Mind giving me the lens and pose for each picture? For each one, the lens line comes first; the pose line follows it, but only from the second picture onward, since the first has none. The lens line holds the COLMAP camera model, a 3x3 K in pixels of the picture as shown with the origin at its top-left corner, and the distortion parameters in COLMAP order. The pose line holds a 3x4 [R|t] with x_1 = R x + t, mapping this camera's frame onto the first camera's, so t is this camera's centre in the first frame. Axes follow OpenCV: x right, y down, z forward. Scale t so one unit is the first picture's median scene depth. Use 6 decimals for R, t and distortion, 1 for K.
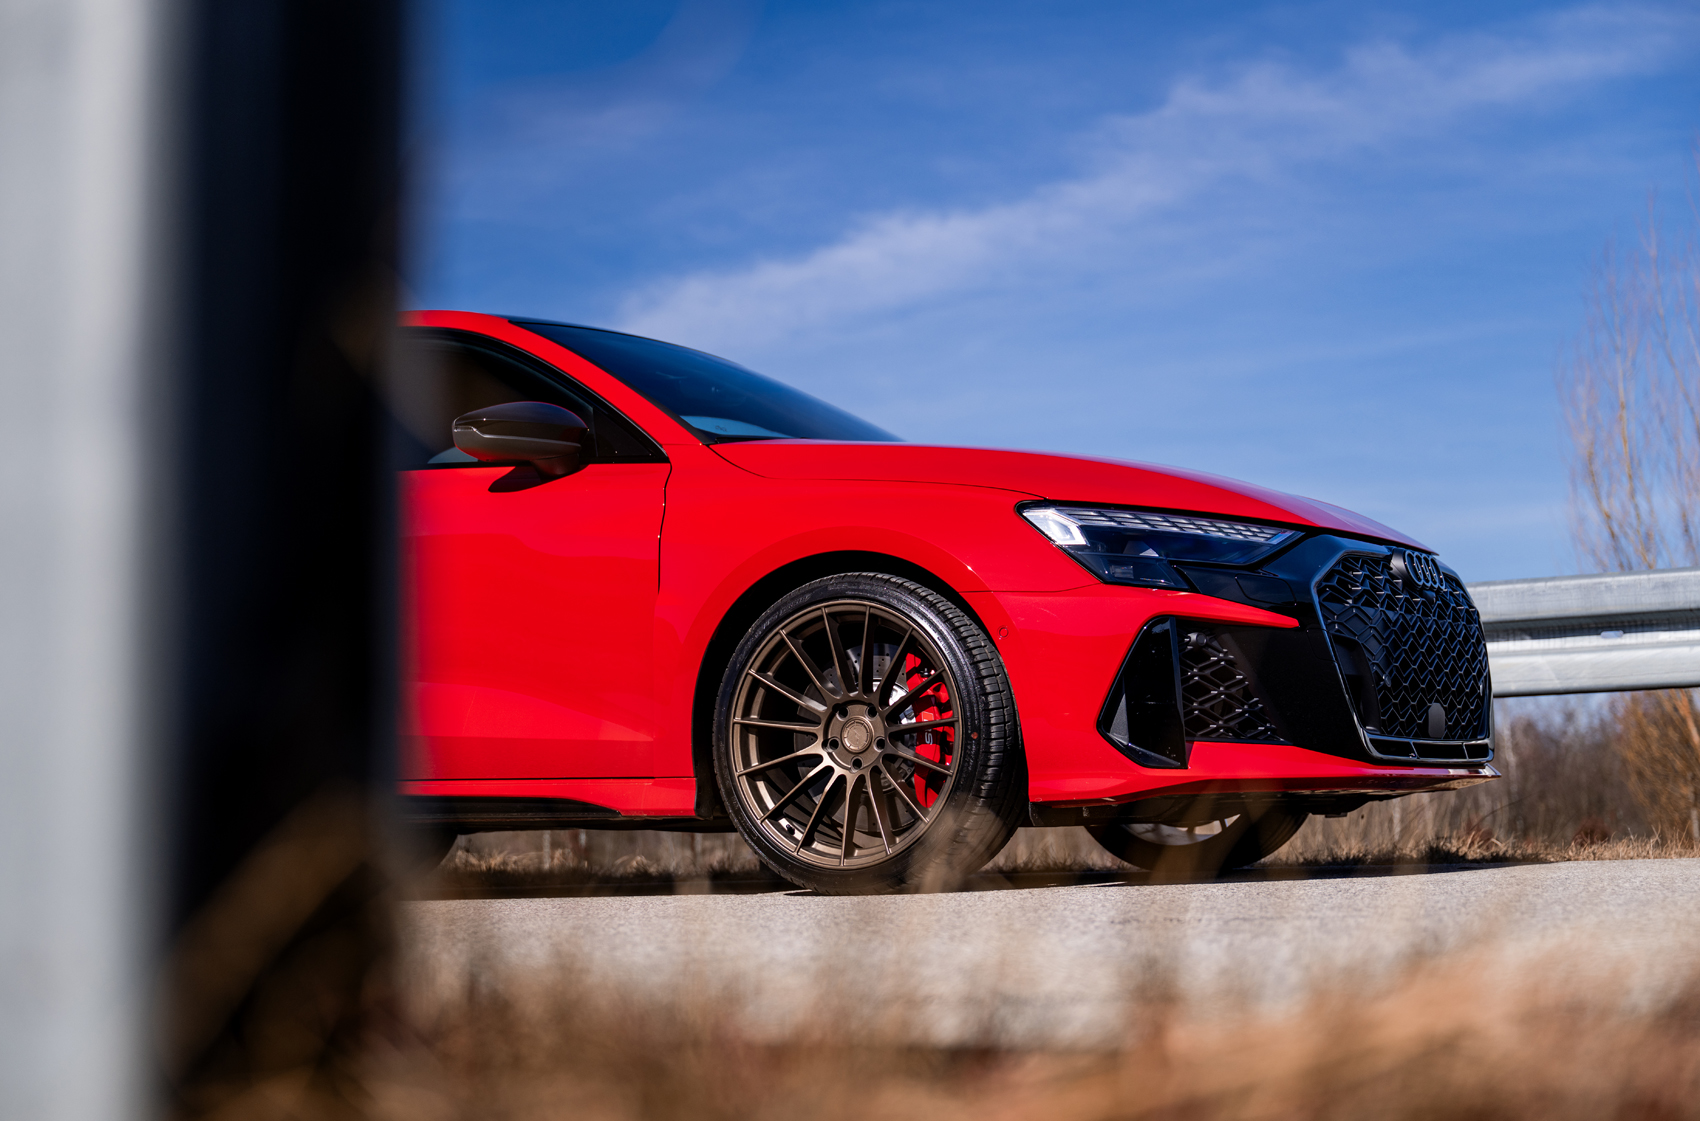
lens RADIAL K [[2731.6, 0, 850.0], [0, 2731.6, 560.5], [0, 0, 1]] dist [-0.010068, 0.007161]
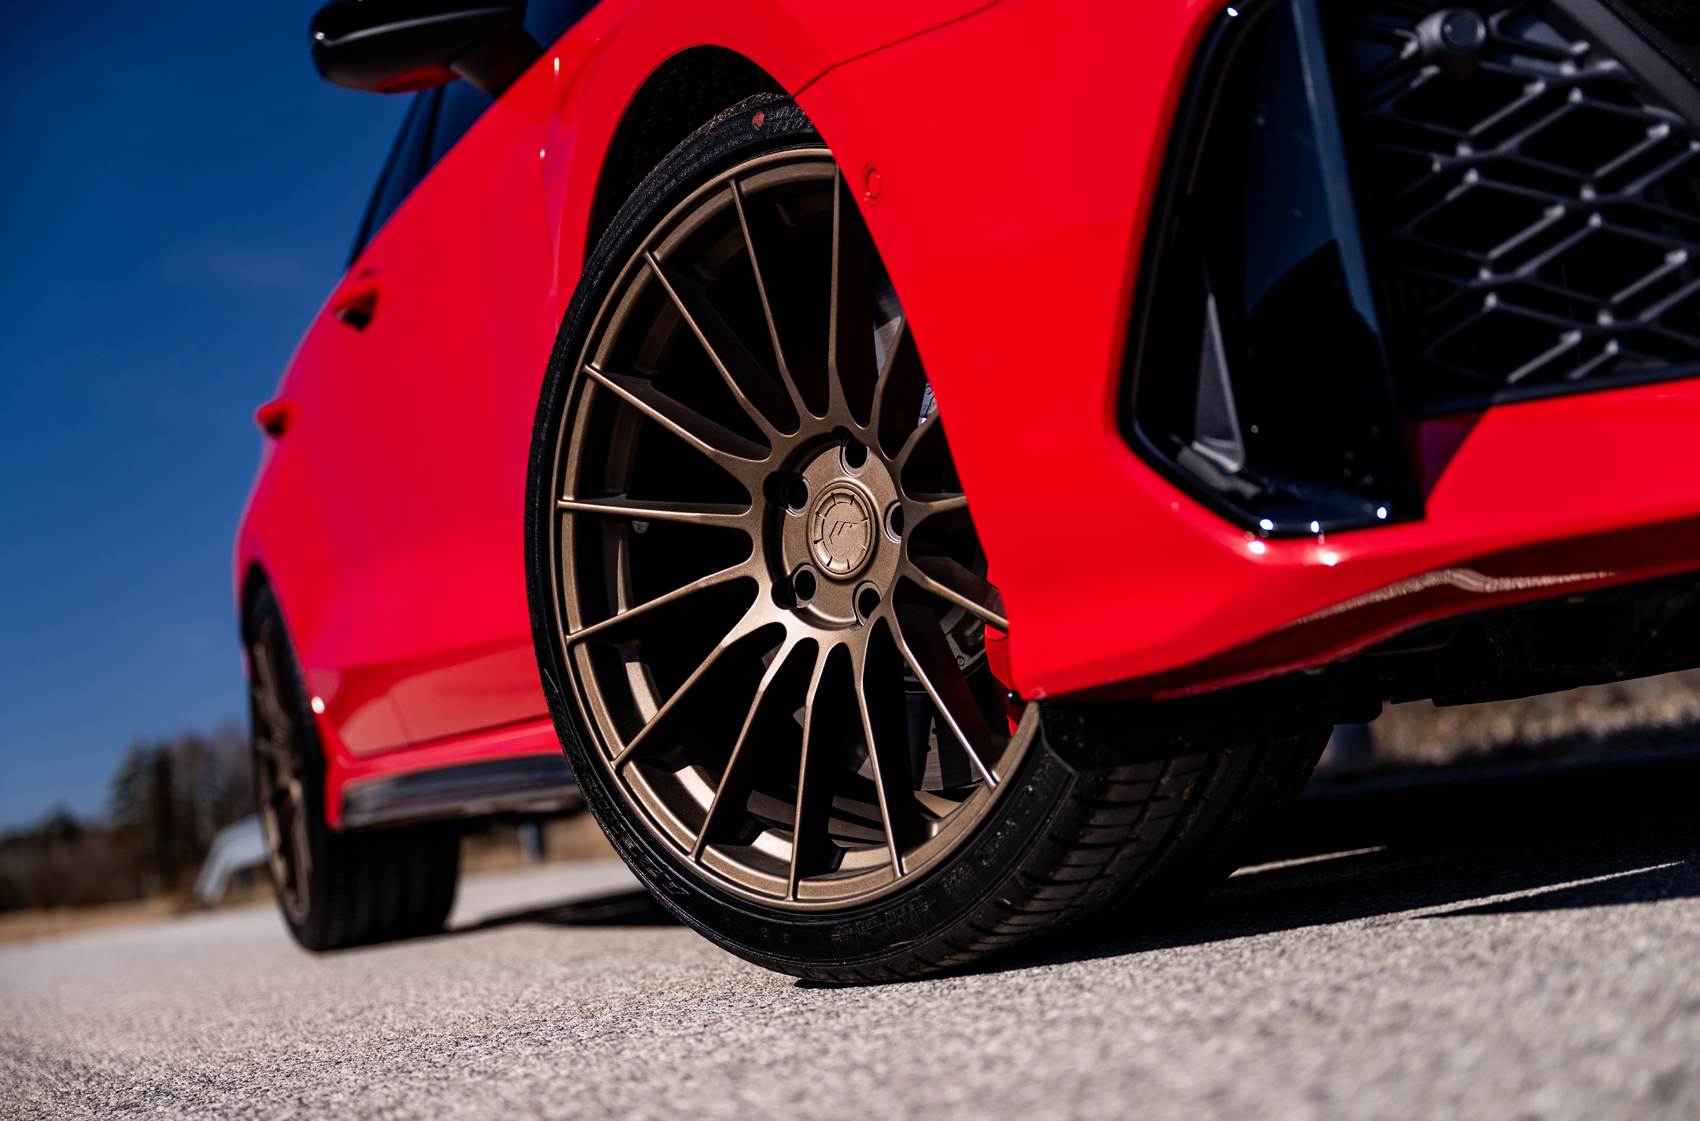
lens RADIAL K [[2548.7, 0, 850.0], [0, 2548.7, 560.5], [0, 0, 1]] dist [0.014145, -0.021542]
pose [[0.760096, -0.148774, -0.632551, 0.227233], [0.201355, 0.979450, 0.011593, 0.063017], [0.617827, -0.136179, 0.774432, 0.736667]]
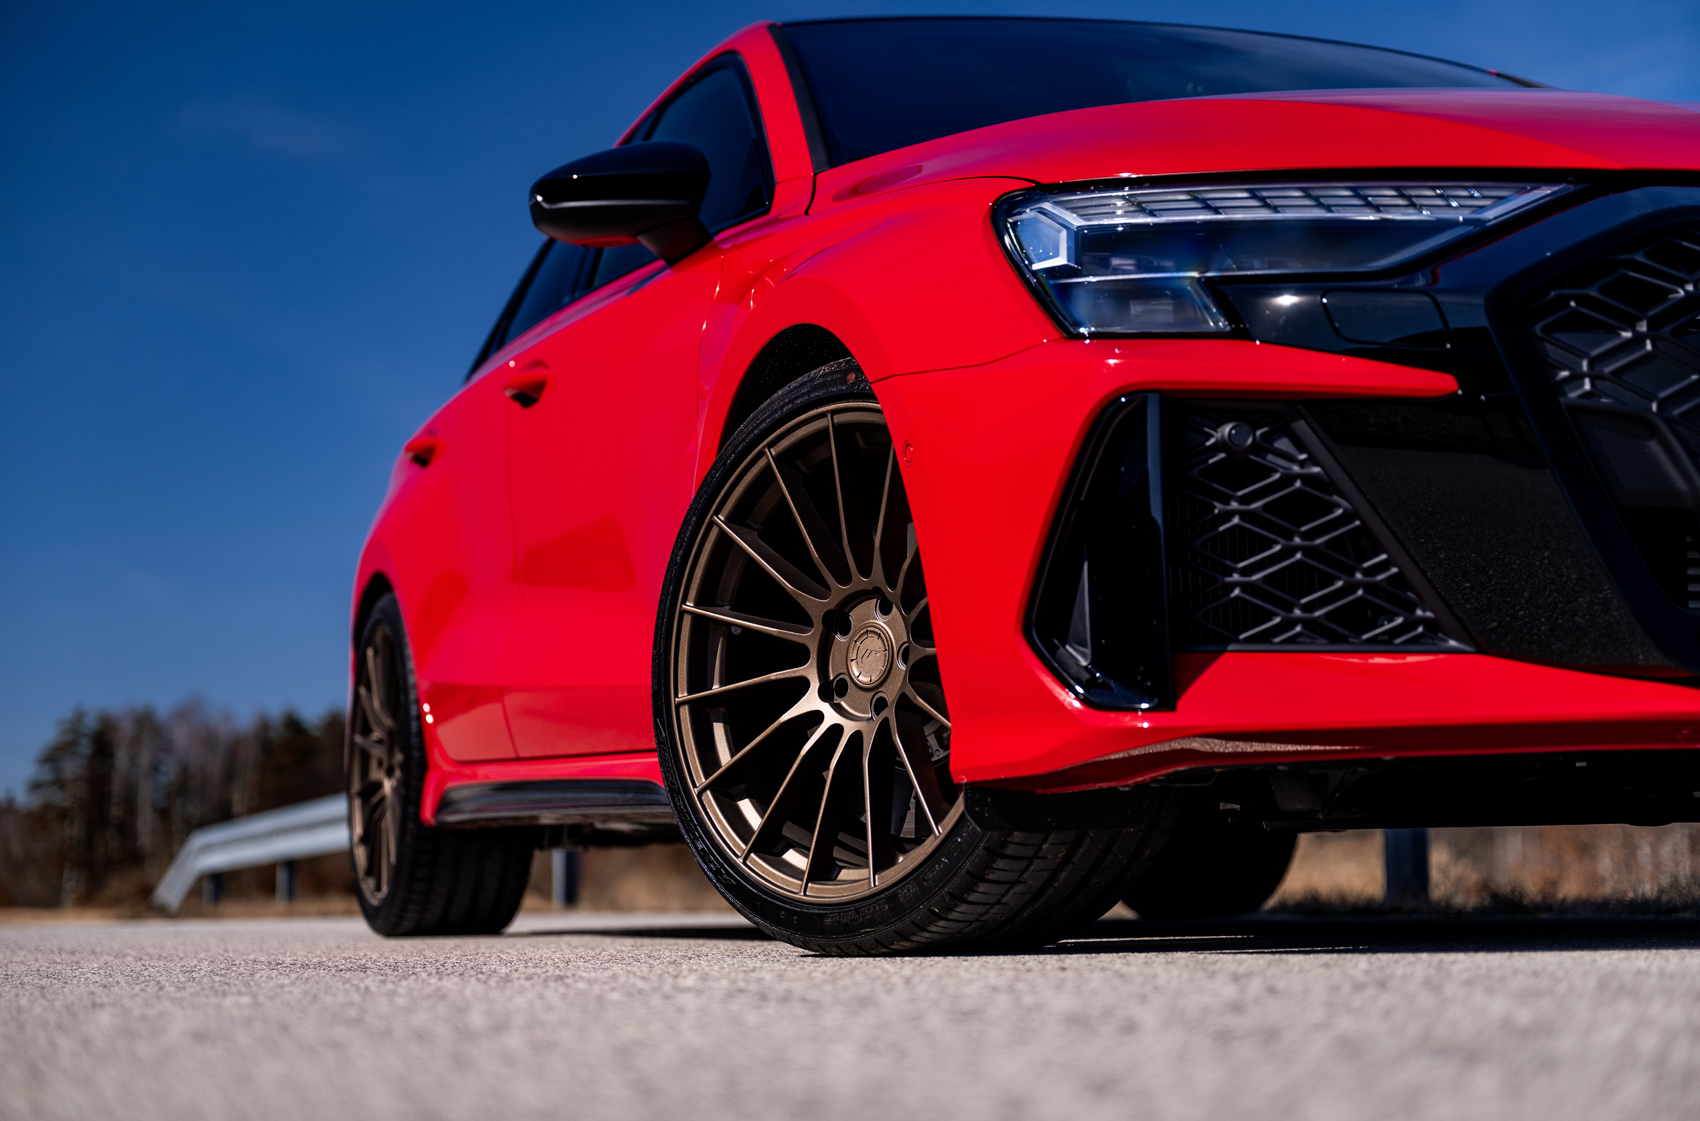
lens RADIAL K [[3234.5, 0, 850.0], [0, 3234.5, 560.5], [0, 0, 1]] dist [0.016362, -0.159624]
pose [[0.745992, -0.053231, -0.663824, 0.435275], [0.067184, 0.997730, -0.004507, 0.046762], [0.662557, -0.041236, 0.747875, 0.518745]]
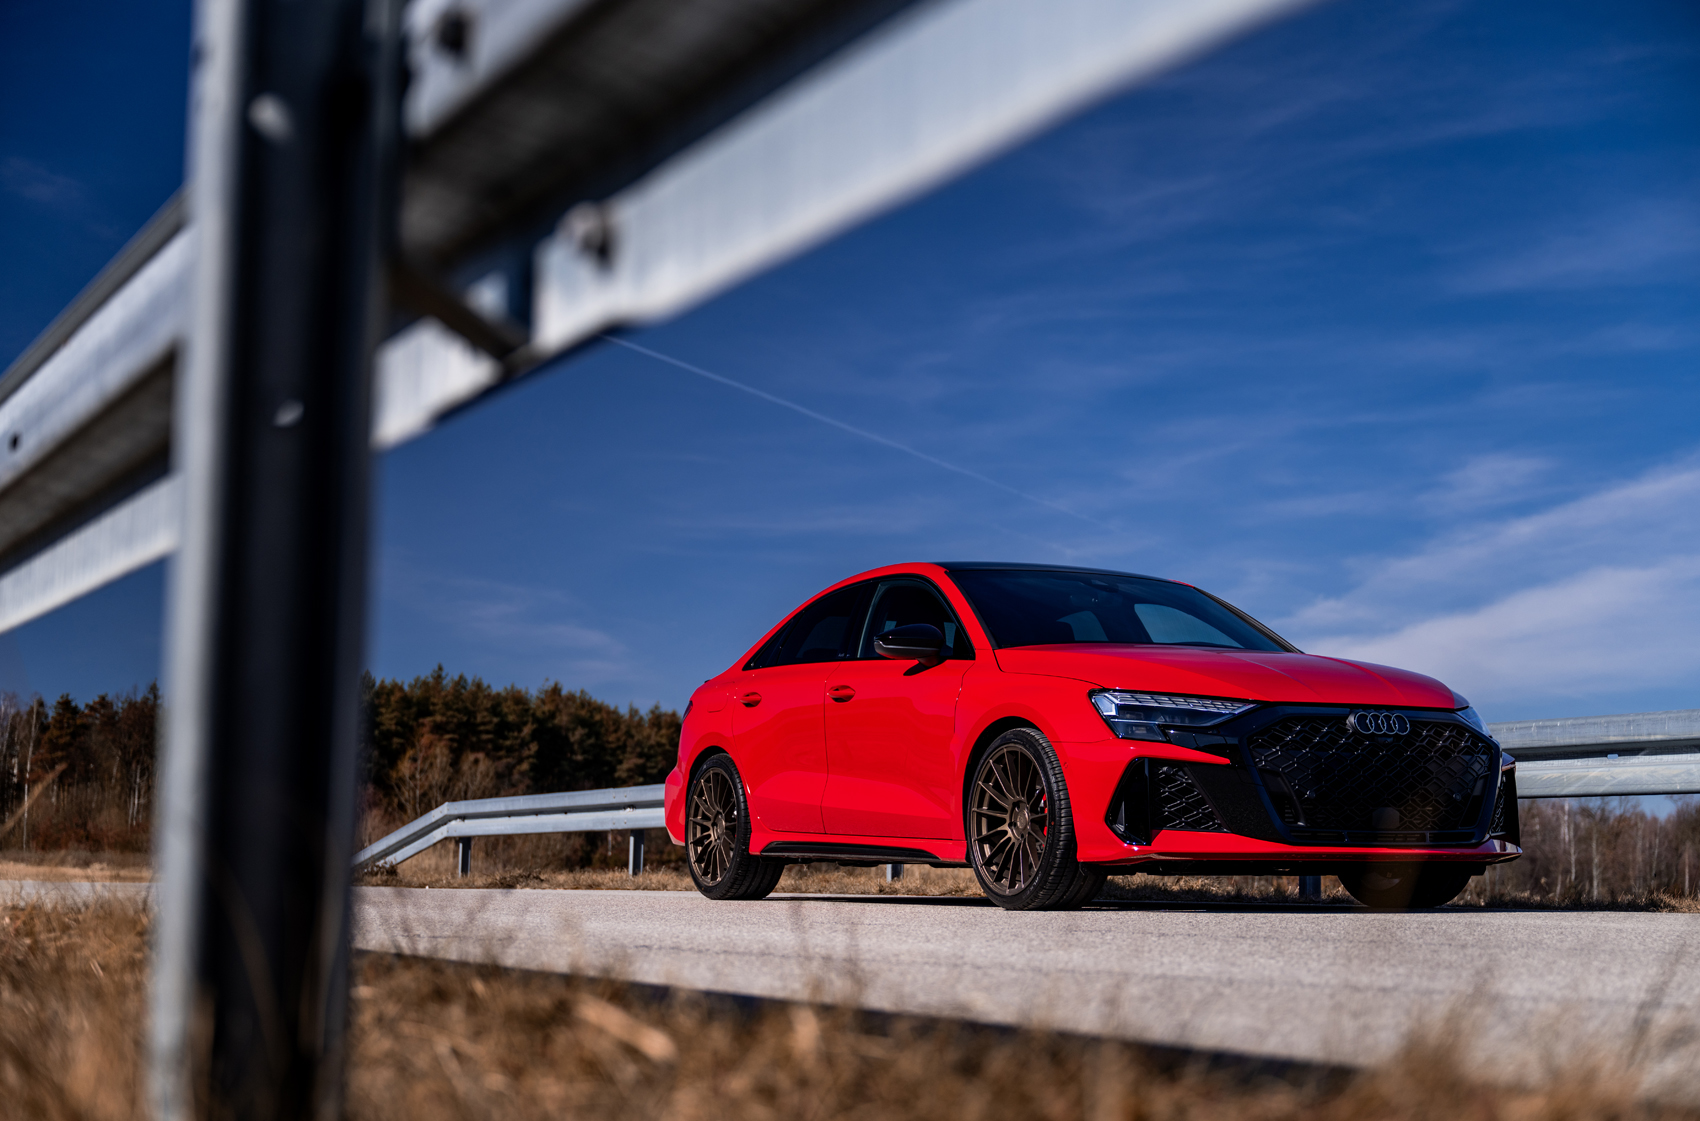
lens RADIAL K [[2547.5, 0, 850.0], [0, 2547.5, 560.5], [0, 0, 1]] dist [-0.012809, 0.019499]
pose [[0.836183, -0.030462, -0.547603, 0.821457], [0.025663, 0.999536, -0.016416, -0.080593], [0.547849, -0.000326, 0.836577, -0.447057]]
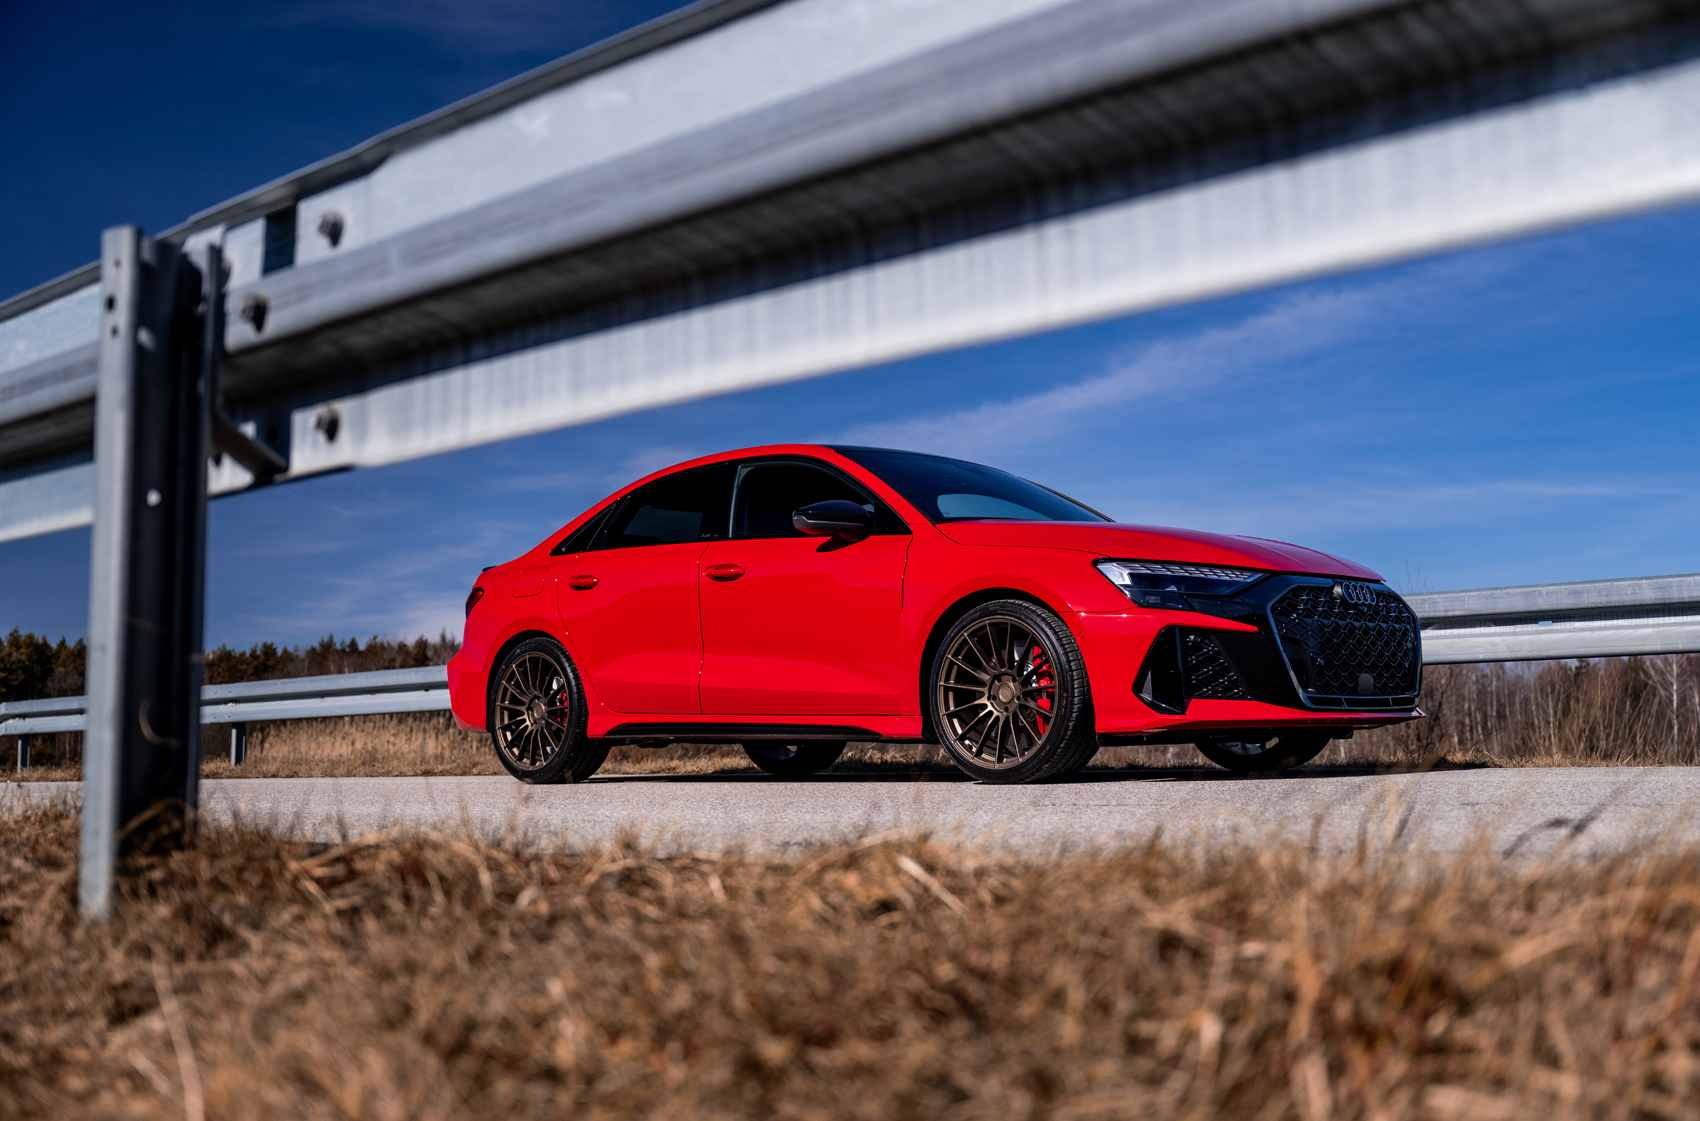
lens RADIAL K [[1873.9, 0, 850.0], [0, 1873.9, 560.5], [0, 0, 1]] dist [-0.009423, -0.011212]
pose [[0.974760, -0.011080, -0.222980, 0.173733], [0.013815, 0.999847, 0.010707, -0.035185], [0.222827, -0.013517, 0.974764, -0.191510]]
